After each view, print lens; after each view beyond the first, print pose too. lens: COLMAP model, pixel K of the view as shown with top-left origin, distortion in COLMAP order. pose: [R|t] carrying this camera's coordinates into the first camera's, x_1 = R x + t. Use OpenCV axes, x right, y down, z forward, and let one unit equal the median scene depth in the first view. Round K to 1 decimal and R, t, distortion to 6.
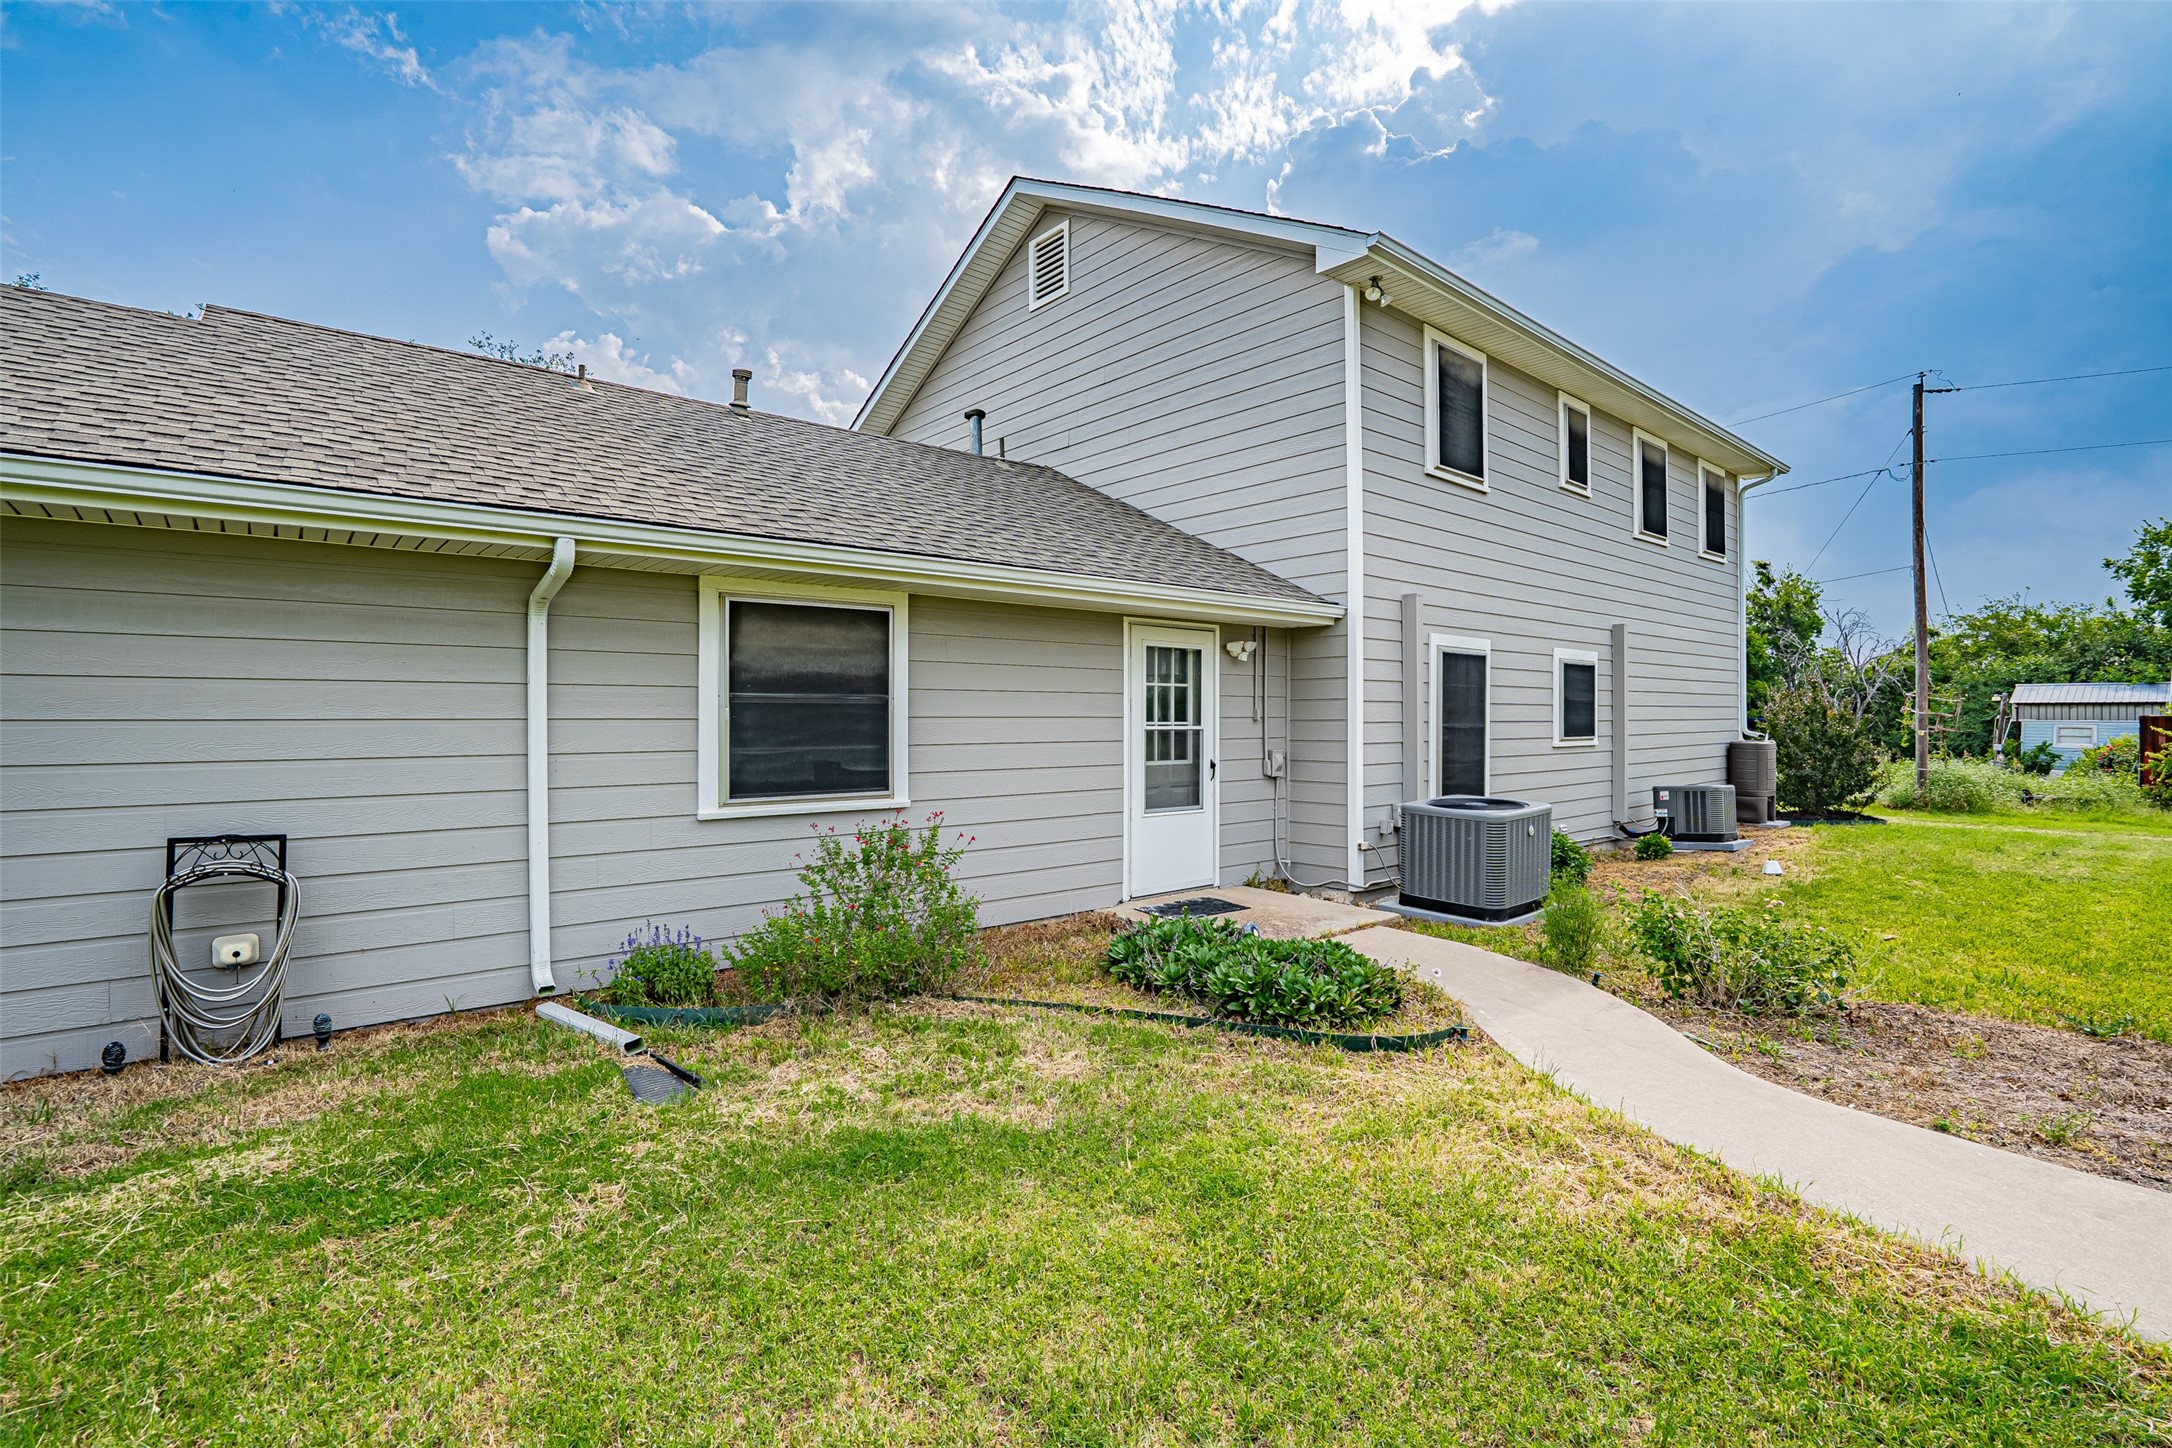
lens RADIAL K [[1007.7, 0, 1103.2], [0, 1007.7, 718.8], [0, 0, 1]] dist [-0.042638, 0.000362]
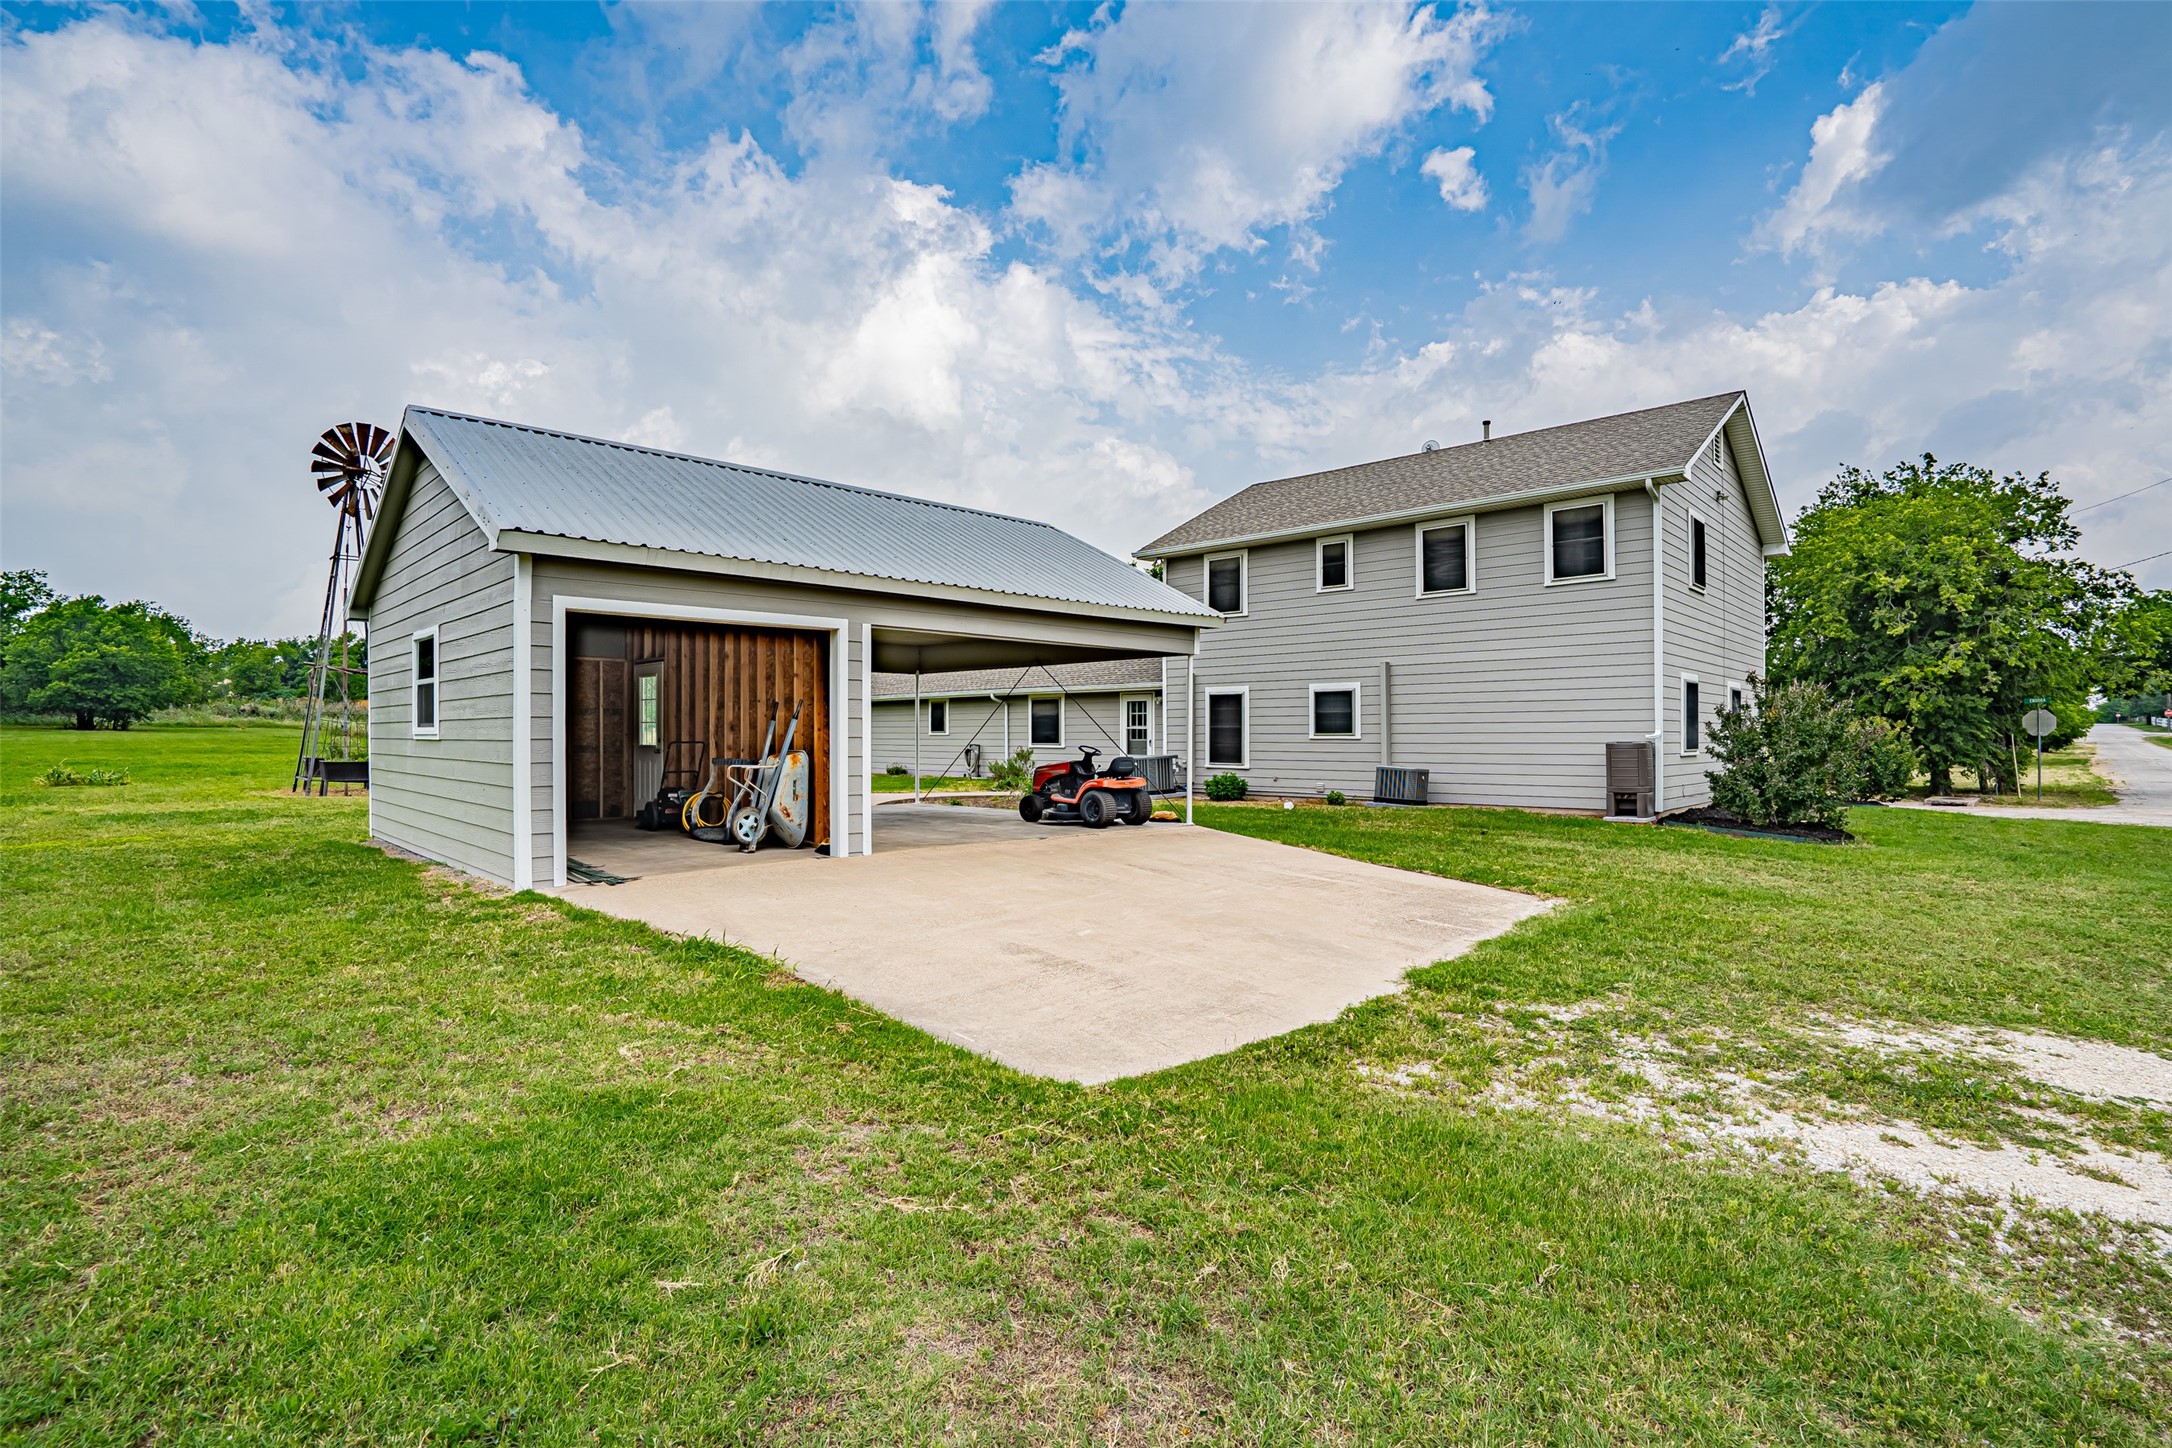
lens RADIAL K [[1017.0, 0, 1086.0], [0, 1017.0, 724.0], [0, 0, 1]] dist [-0.001064, 0.017532]
pose [[0.105699, -0.008933, -0.994358, 2.784762], [0.001035, 0.999960, -0.008873, 0.021193], [0.994398, -0.000091, 0.105704, 0.497456]]
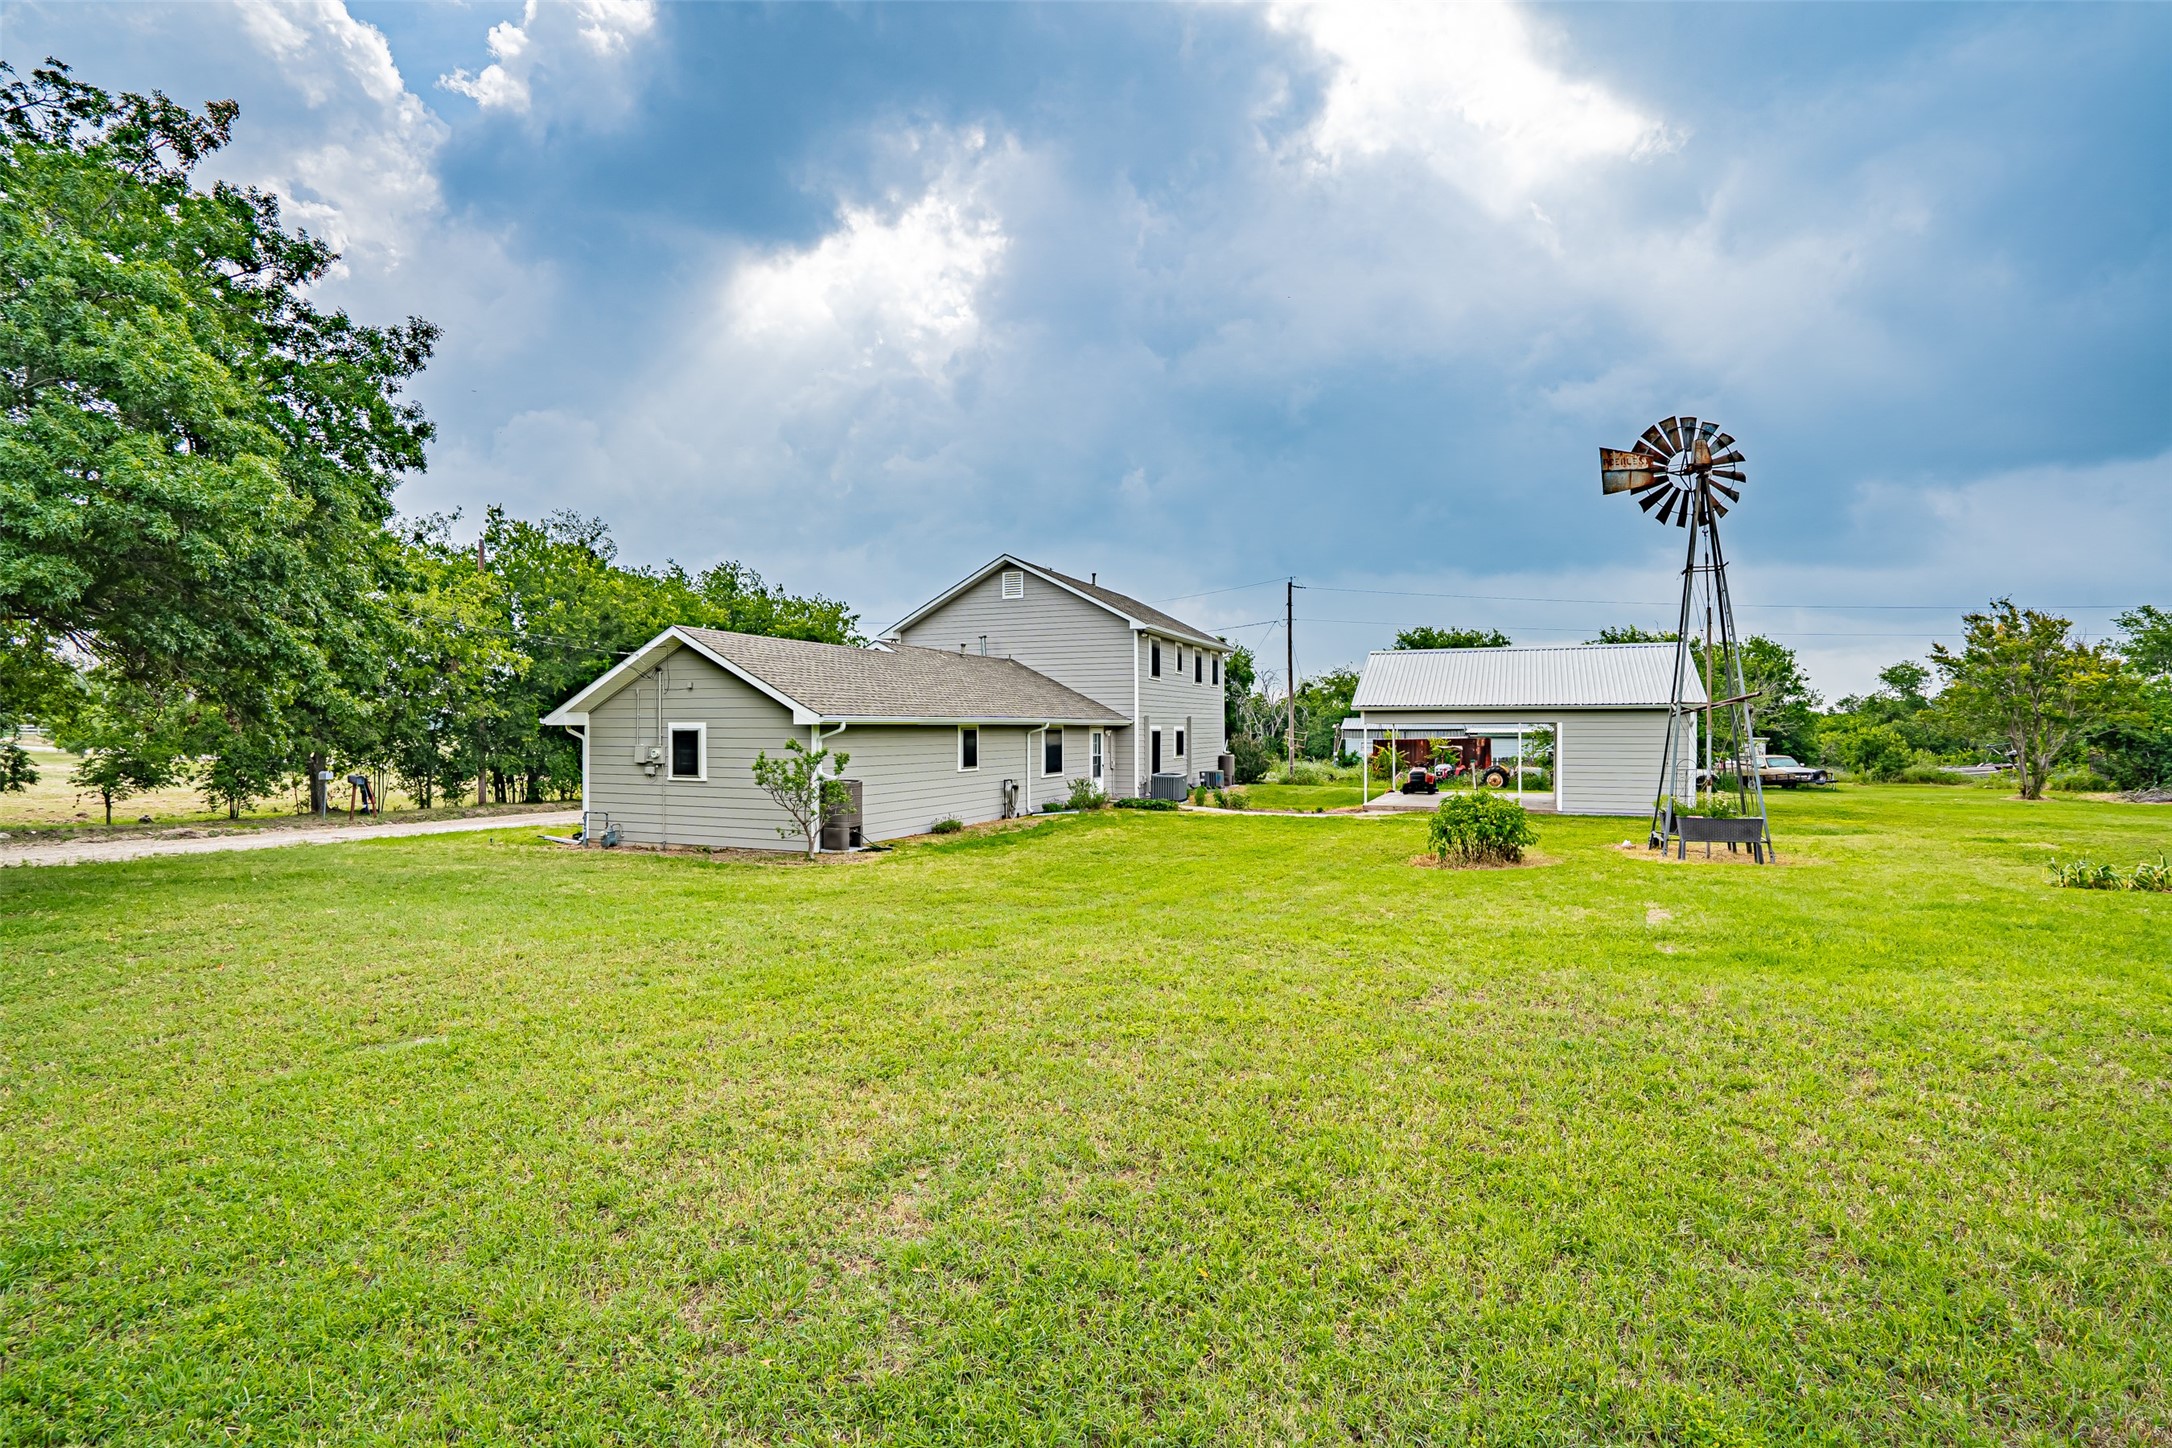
lens RADIAL K [[1008.1, 0, 1092.5], [0, 1008.1, 746.5], [0, 0, 1]] dist [-0.045307, 0.014418]
pose [[0.892563, -0.010821, 0.450793, -1.457371], [0.003672, 0.999853, 0.016730, -0.076899], [-0.450908, -0.013277, 0.892472, -2.059733]]
